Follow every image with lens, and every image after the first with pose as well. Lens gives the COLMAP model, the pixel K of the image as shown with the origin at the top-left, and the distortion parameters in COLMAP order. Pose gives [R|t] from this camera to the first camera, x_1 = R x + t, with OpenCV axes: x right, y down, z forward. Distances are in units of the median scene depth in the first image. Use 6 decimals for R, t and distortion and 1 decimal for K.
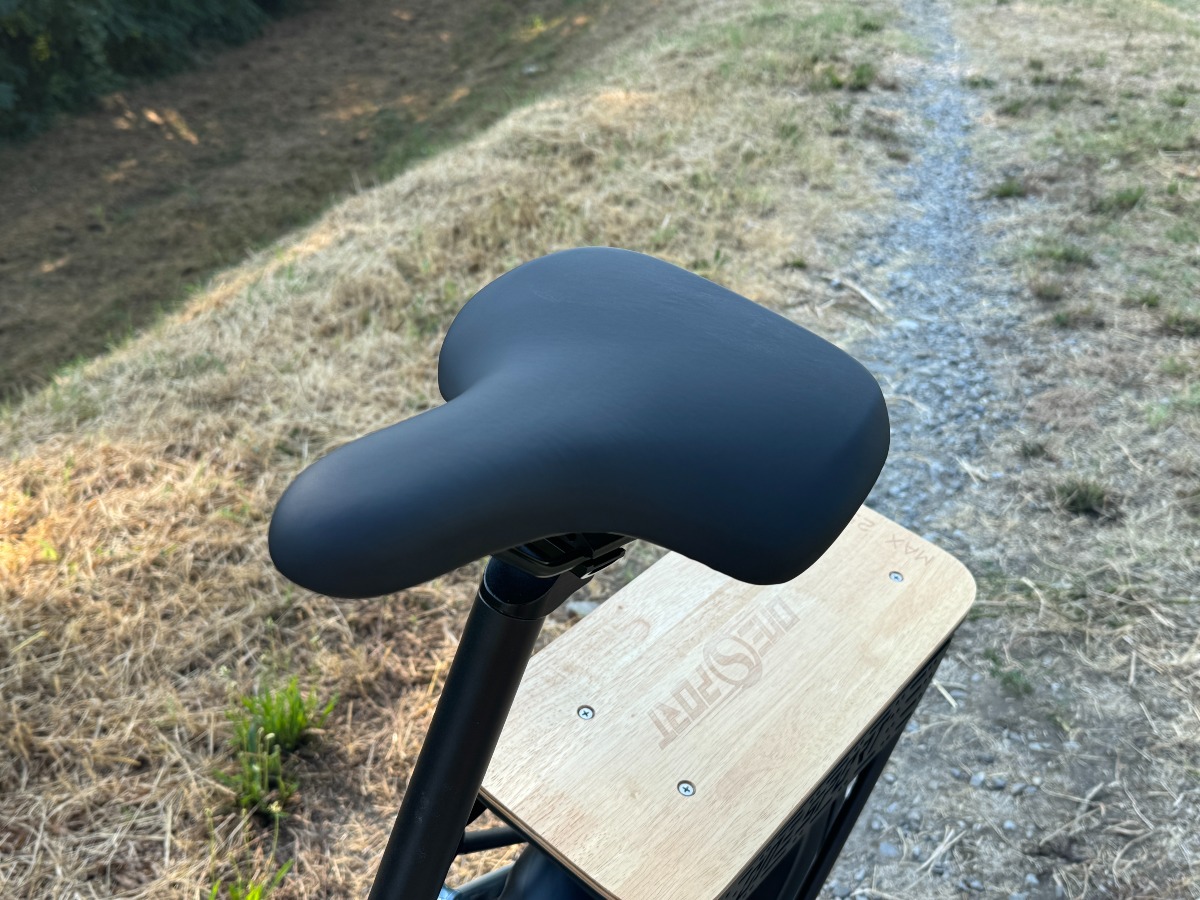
lens RADIAL K [[1193.5, 0, 592.6], [0, 1193.5, 449.5], [0, 0, 1]] dist [0.136412, -0.338522]
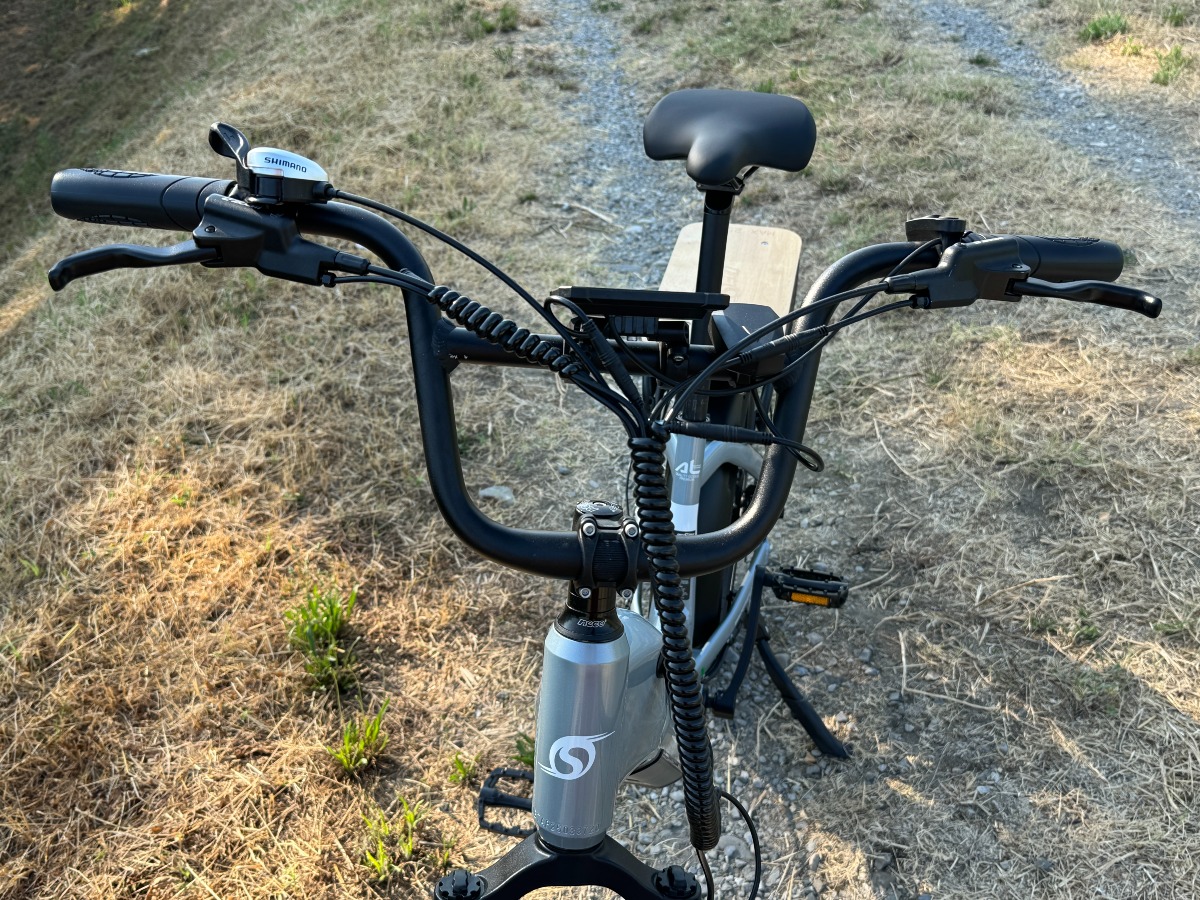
lens RADIAL K [[1184.3, 0, 594.0], [0, 1184.3, 447.7], [0, 0, 1]] dist [0.186894, -0.446744]
pose [[0.936018, -0.250726, 0.246995, -0.126625], [0.237420, 0.967875, 0.082765, 0.002143], [-0.259811, -0.018828, 0.965476, -0.162237]]
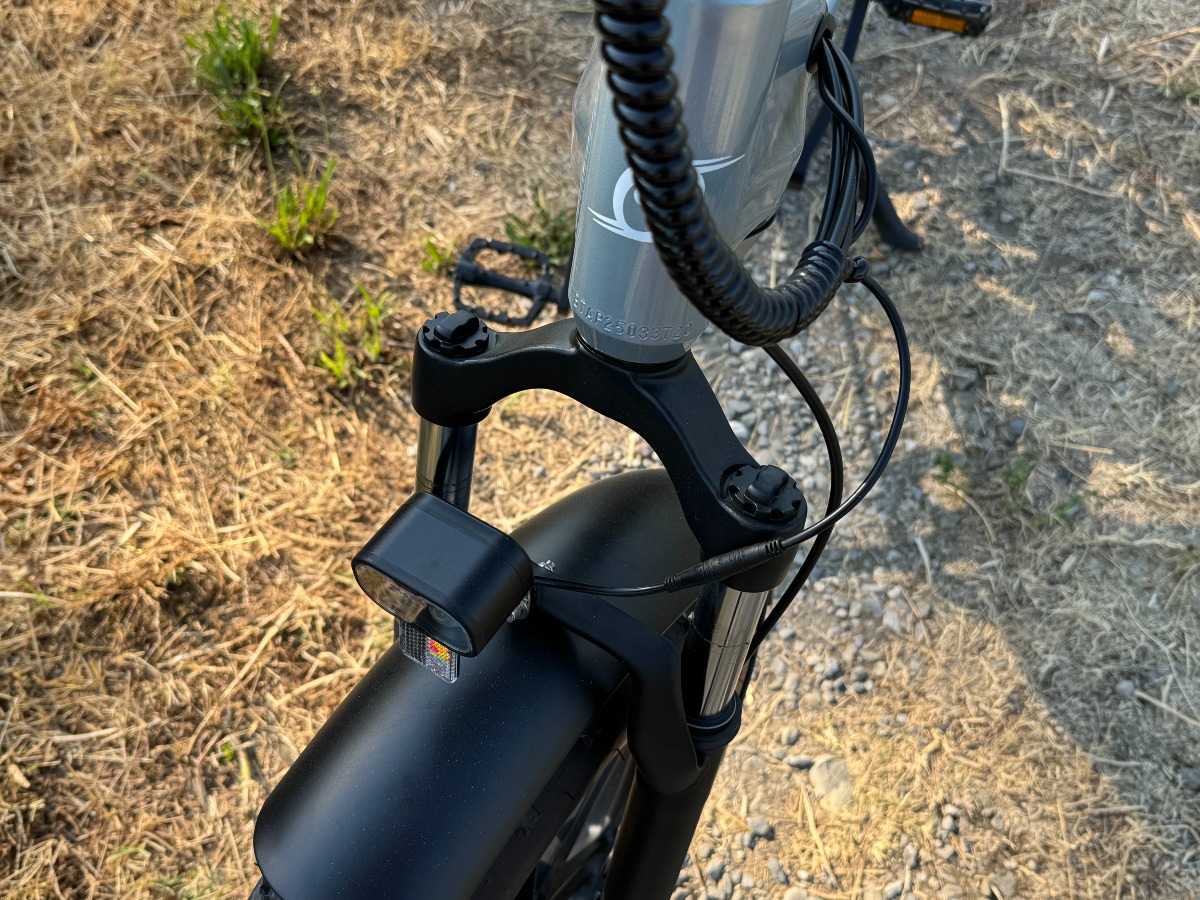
lens RADIAL K [[1184.3, 0, 594.0], [0, 1184.3, 447.7], [0, 0, 1]] dist [0.186894, -0.446744]
pose [[0.933076, -0.311686, 0.179503, -0.130252], [0.191144, 0.852457, 0.486602, 0.038692], [-0.304686, -0.419726, 0.854984, -0.025109]]
